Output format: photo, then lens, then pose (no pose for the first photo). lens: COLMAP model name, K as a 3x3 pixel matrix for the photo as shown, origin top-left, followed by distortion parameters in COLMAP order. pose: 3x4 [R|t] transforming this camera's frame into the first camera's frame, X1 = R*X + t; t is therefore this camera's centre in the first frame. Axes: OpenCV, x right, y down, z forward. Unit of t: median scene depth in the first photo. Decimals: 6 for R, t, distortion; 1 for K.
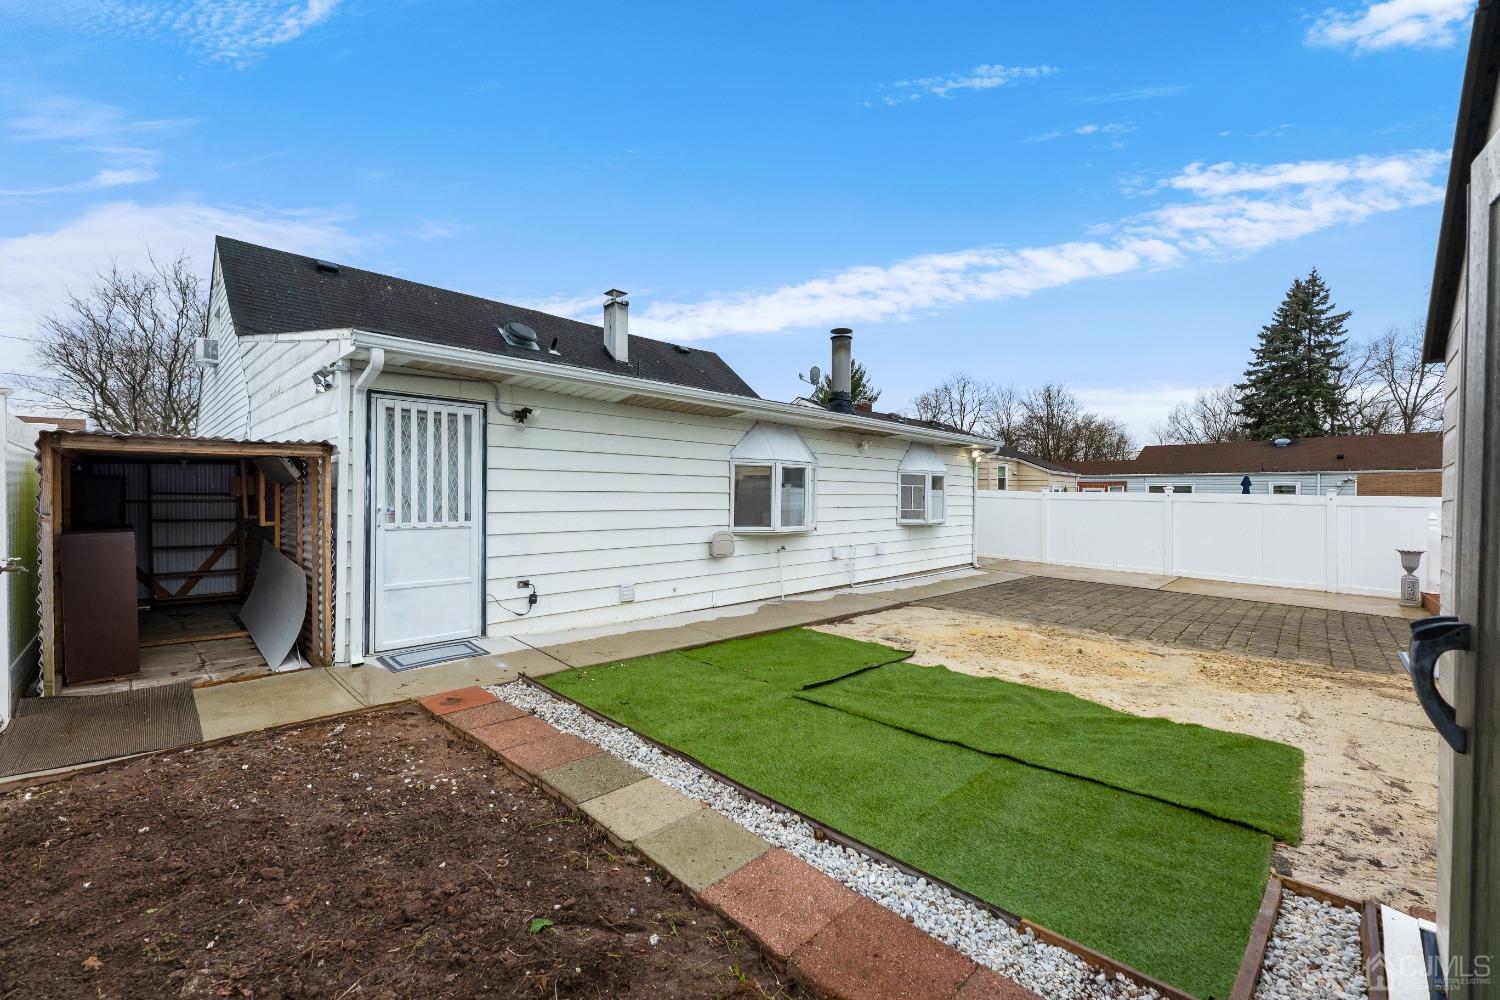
lens RADIAL K [[609.2, 0, 750.0], [0, 609.2, 496.5], [0, 0, 1]] dist [-0.000625, 0.000053]
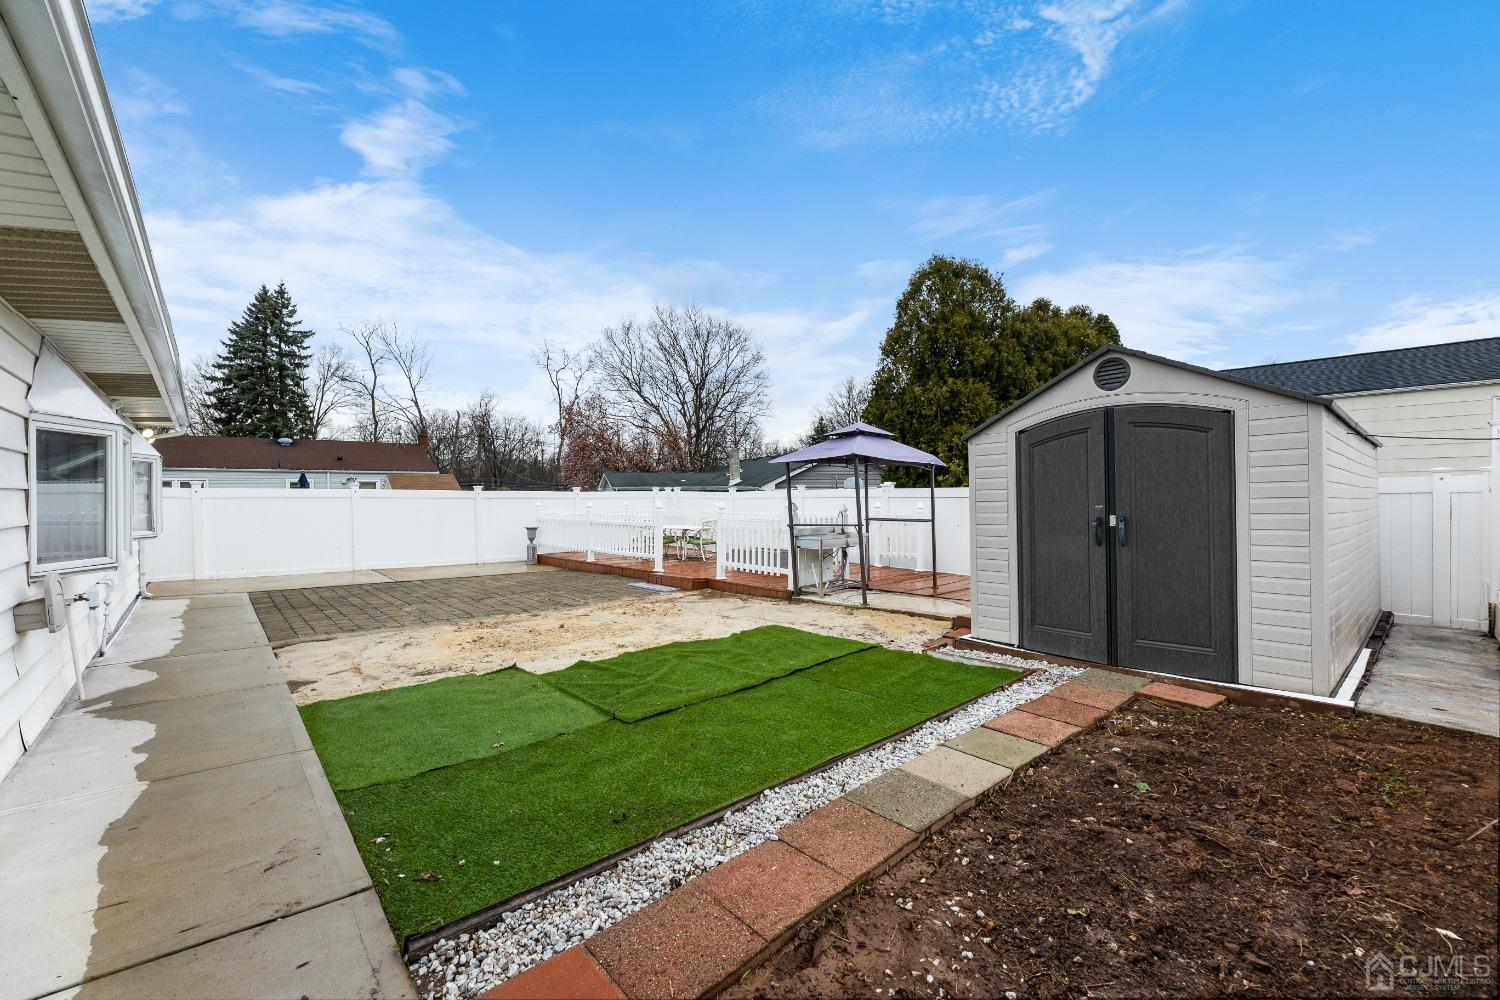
lens RADIAL K [[609.2, 0, 750.2], [0, 609.2, 496.3], [0, 0, 1]] dist [-0.000625, 0.000053]
pose [[0.073695, -0.015175, 0.997165, -0.164311], [0.010408, 0.999841, 0.014447, -0.000936], [-0.997226, 0.009314, 0.073842, 0.162157]]
